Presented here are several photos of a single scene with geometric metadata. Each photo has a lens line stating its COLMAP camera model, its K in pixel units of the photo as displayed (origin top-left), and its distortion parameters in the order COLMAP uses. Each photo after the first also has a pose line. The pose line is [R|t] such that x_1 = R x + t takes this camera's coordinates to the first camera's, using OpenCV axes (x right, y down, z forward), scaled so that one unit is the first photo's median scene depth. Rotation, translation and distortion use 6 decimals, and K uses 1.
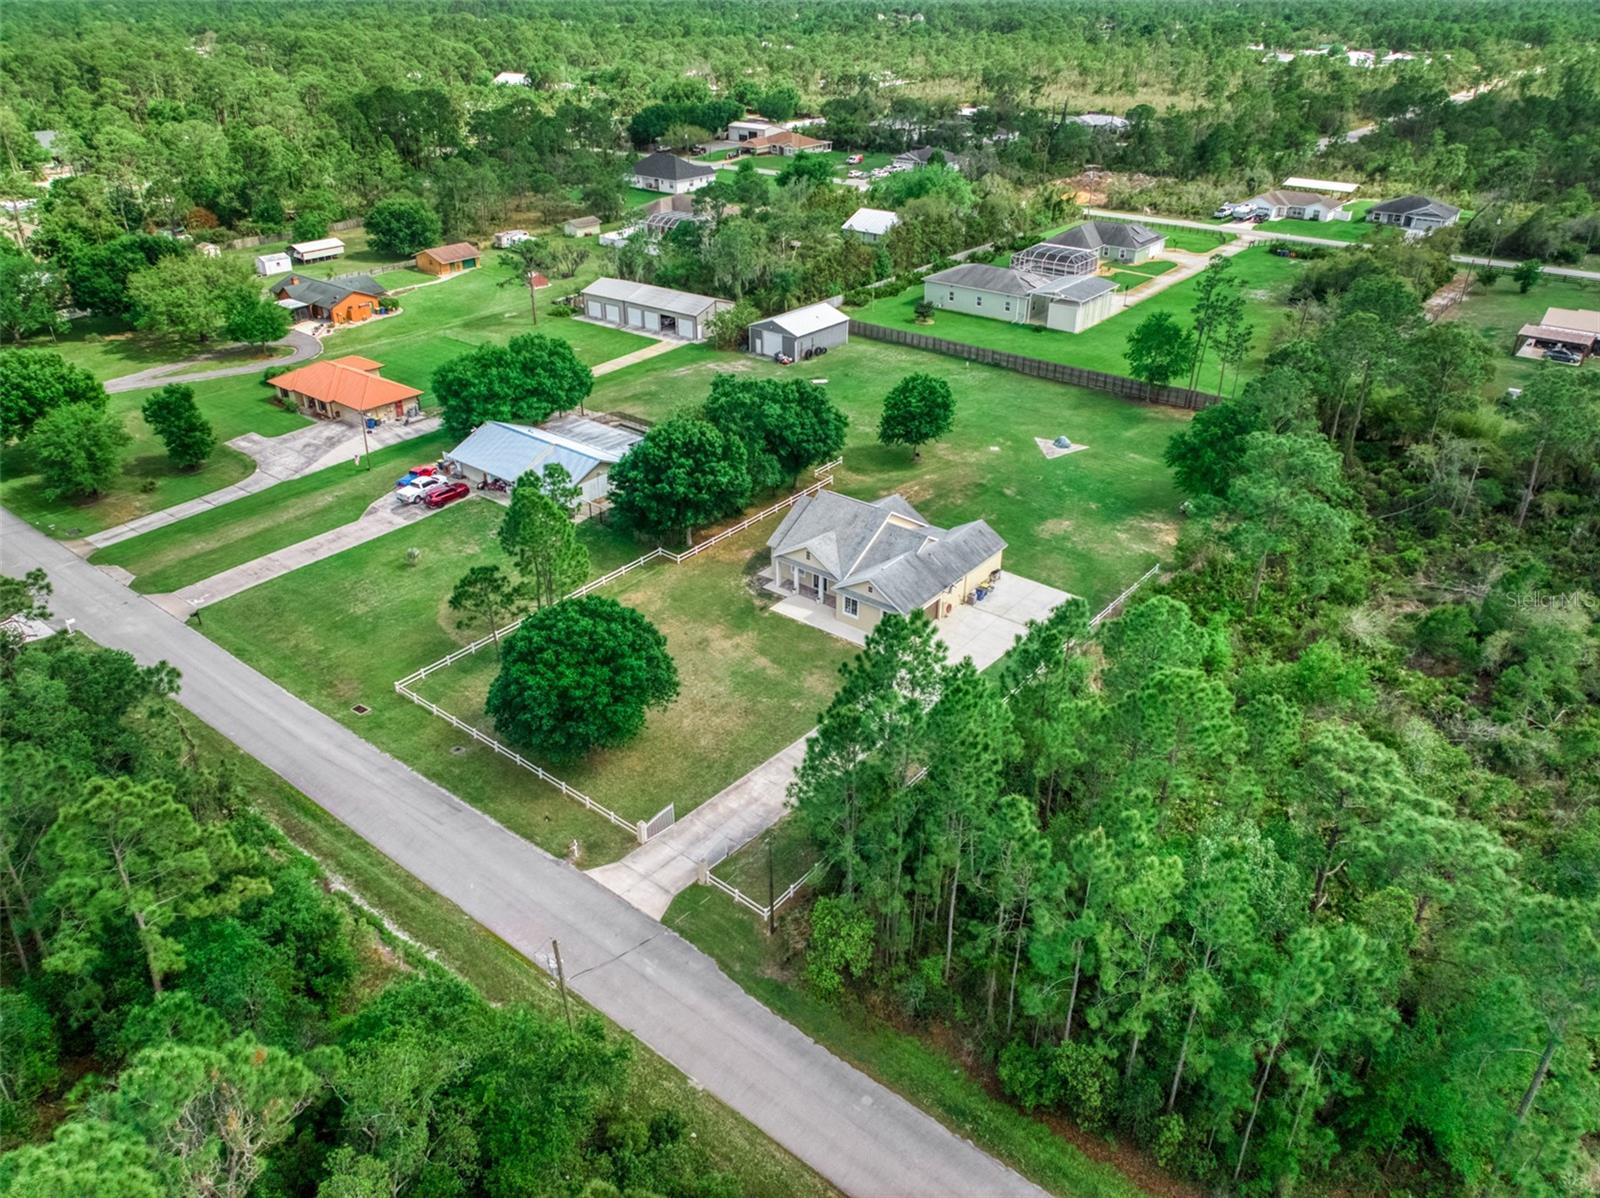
lens RADIAL K [[1120.4, 0, 800.0], [0, 1120.4, 599.0], [0, 0, 1]] dist [0.017571, -0.003711]
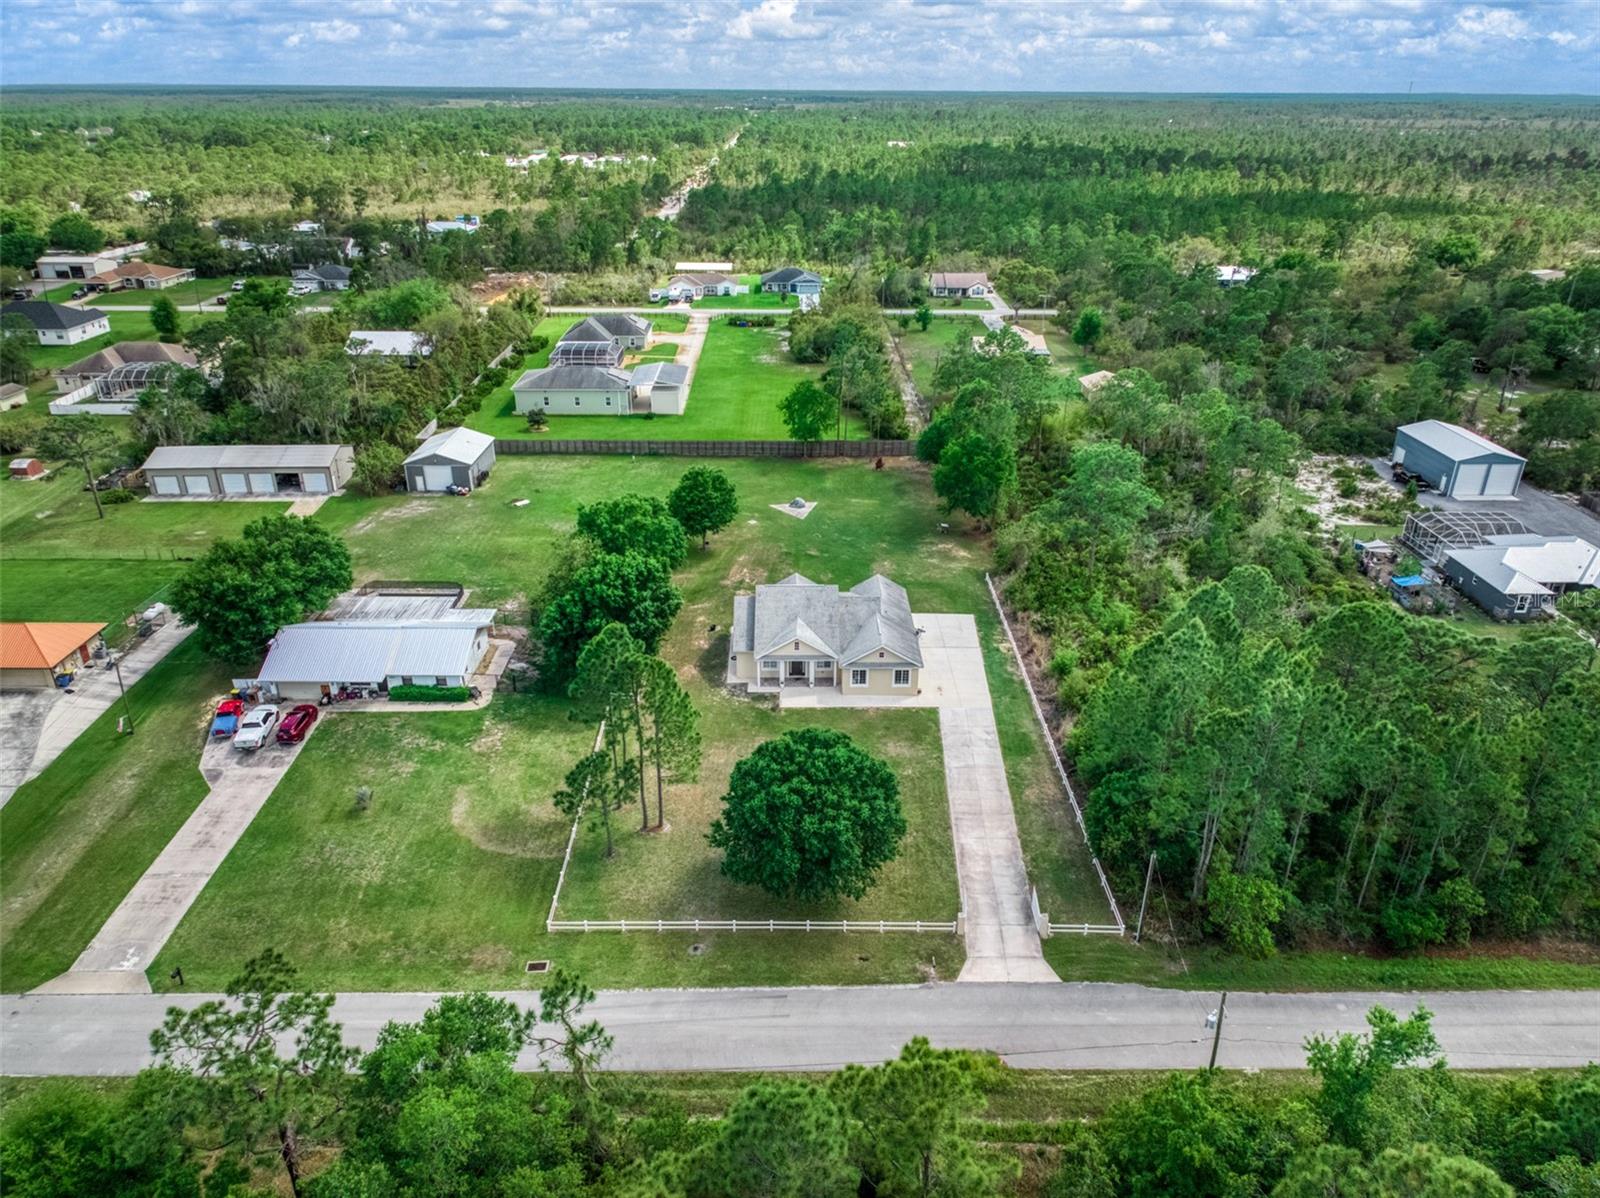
lens RADIAL K [[1079.2, 0, 800.0], [0, 1079.2, 599.0], [0, 0, 1]] dist [0.022793, -0.015764]
pose [[0.775363, -0.268264, 0.571705, -0.392962], [0.304778, 0.951841, 0.033288, -0.080473], [-0.553103, 0.148433, 0.819783, 0.121617]]
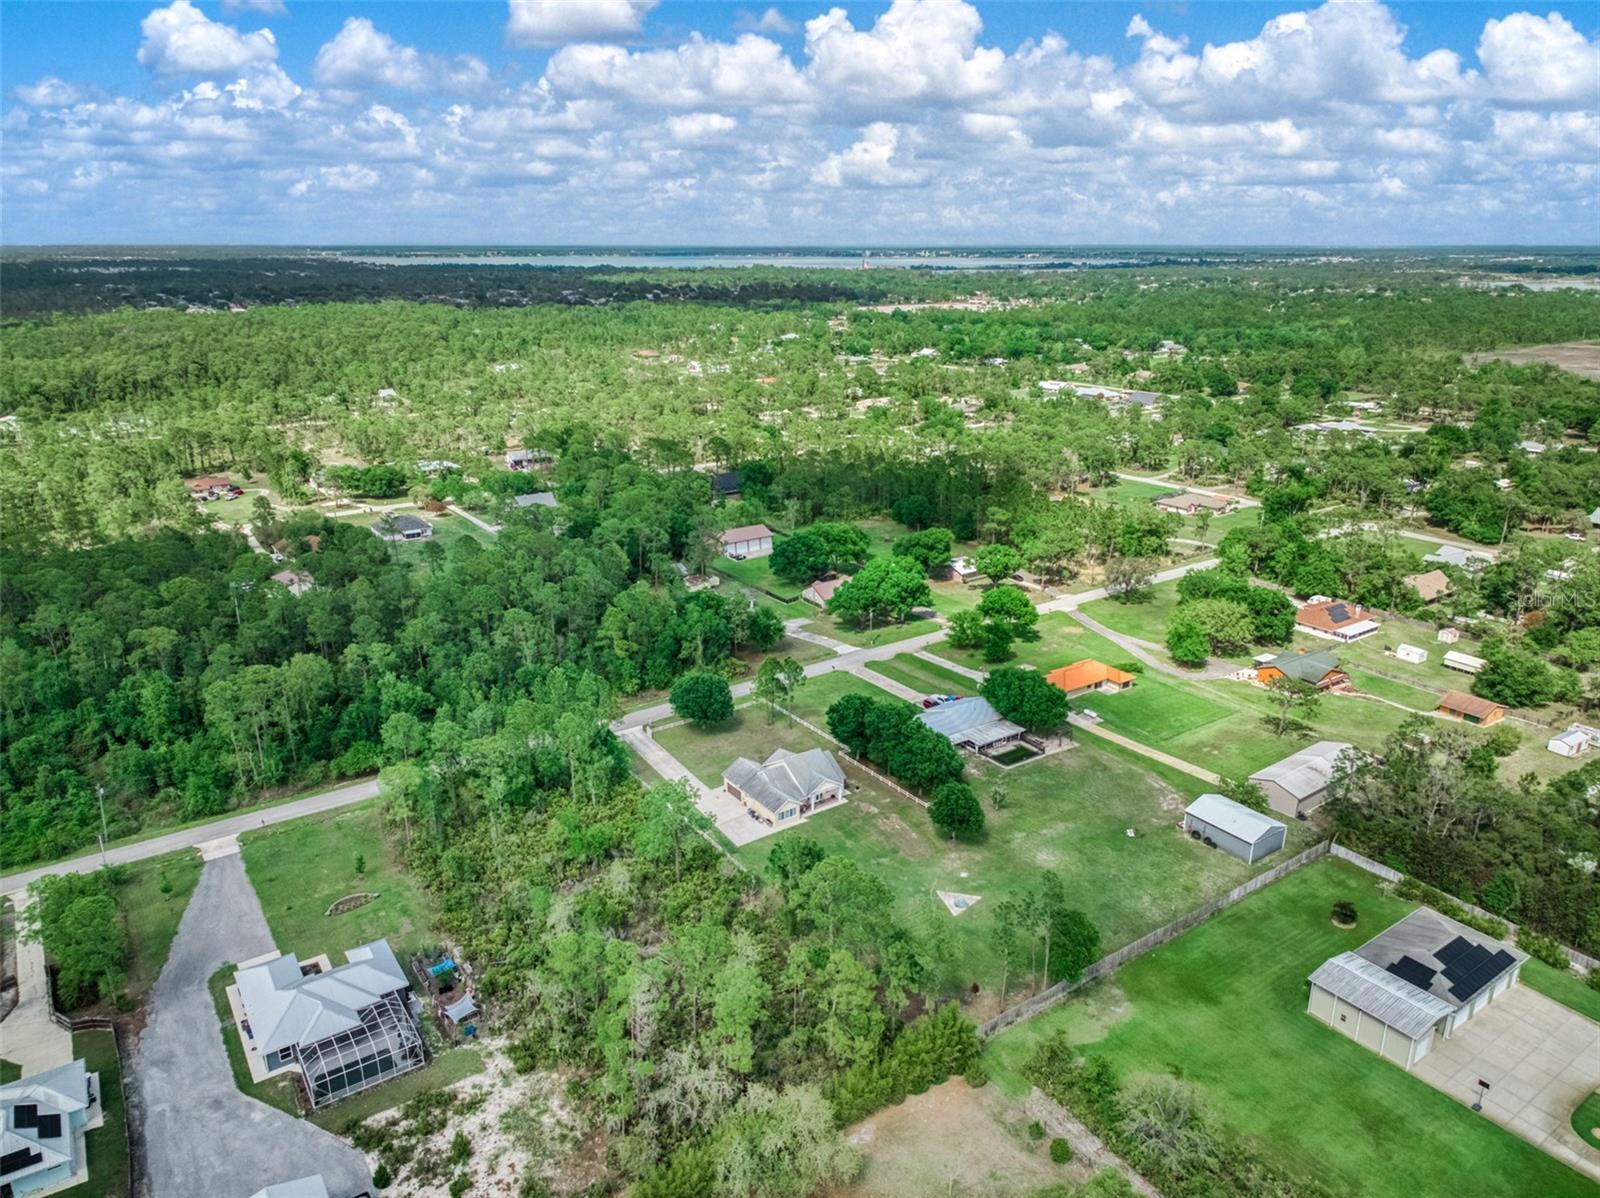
lens RADIAL K [[1079.2, 0, 800.0], [0, 1079.2, 599.0], [0, 0, 1]] dist [0.022793, -0.015764]
pose [[-0.291950, 0.297578, -0.908962, 1.227195], [-0.465920, 0.785727, 0.406882, -0.777444], [0.835275, 0.542293, -0.090745, 0.748730]]
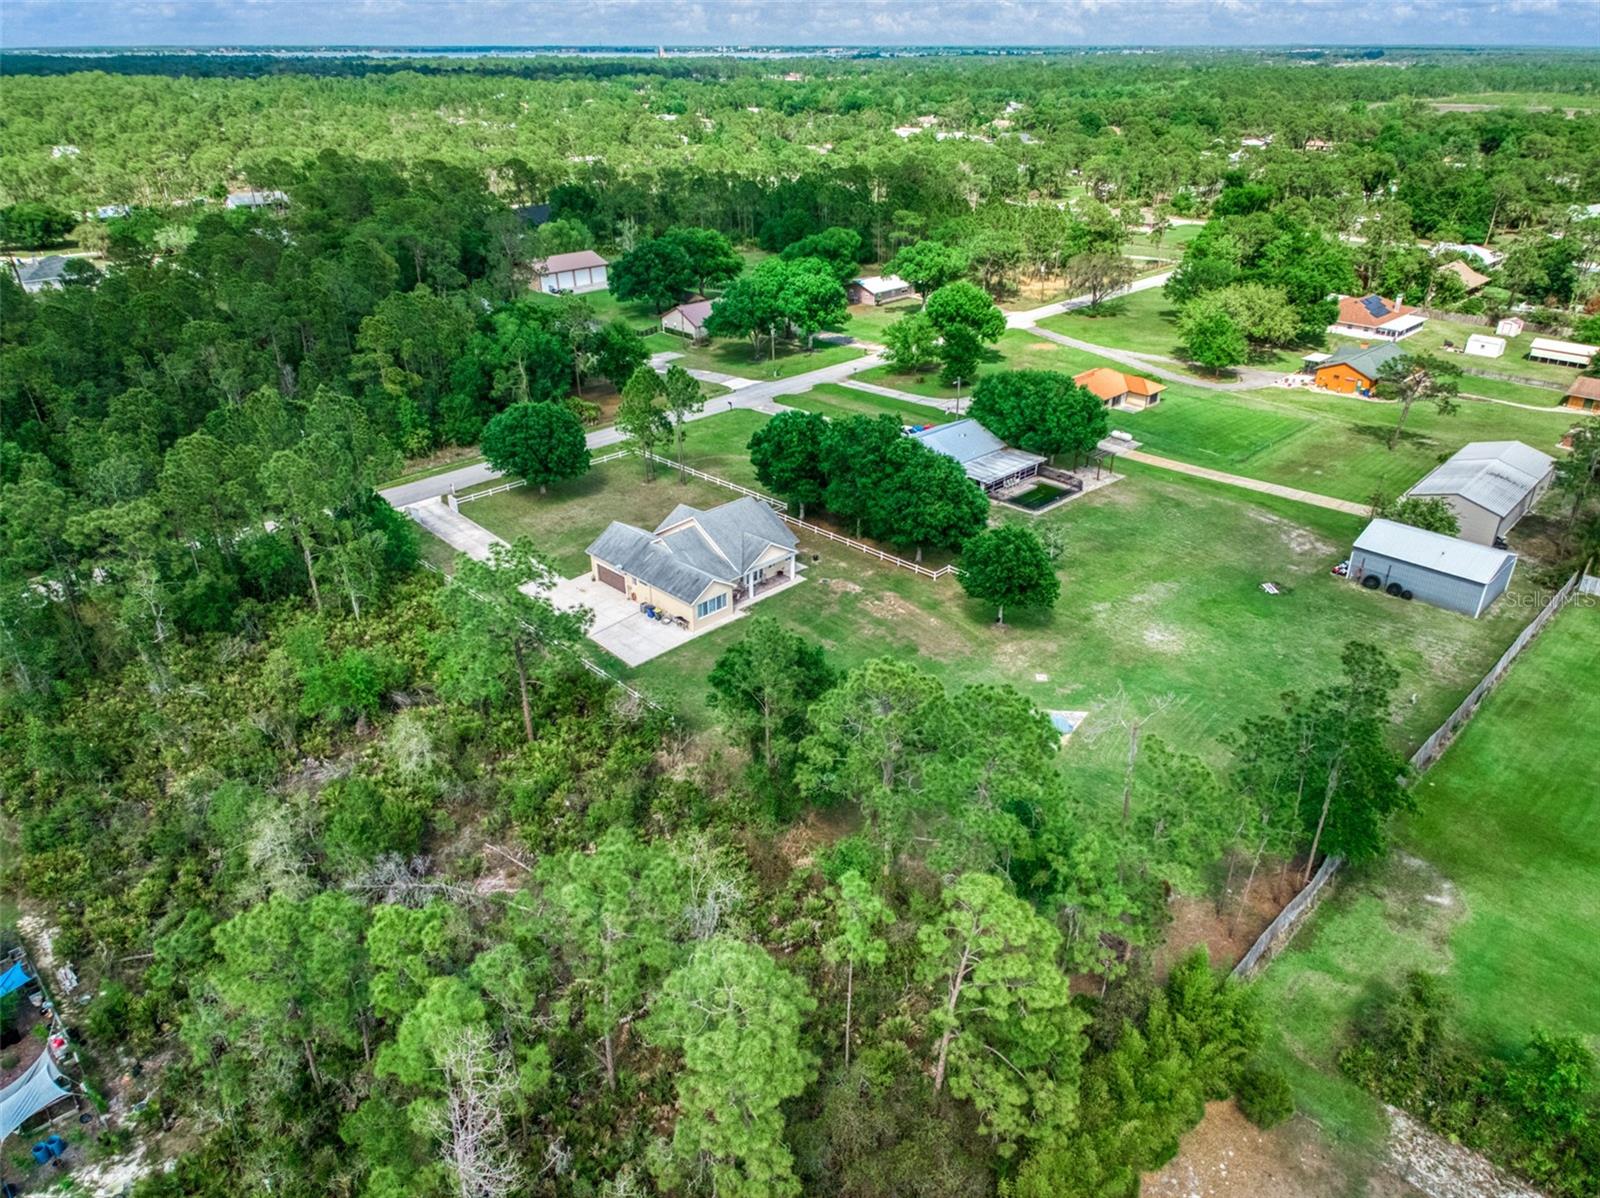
lens RADIAL K [[1079.2, 0, 800.0], [0, 1079.2, 599.0], [0, 0, 1]] dist [0.022793, -0.015764]
pose [[-0.120697, 0.451206, -0.884220, 0.772211], [-0.482948, 0.751523, 0.449416, -0.401833], [0.867291, 0.481276, 0.127203, 0.713783]]
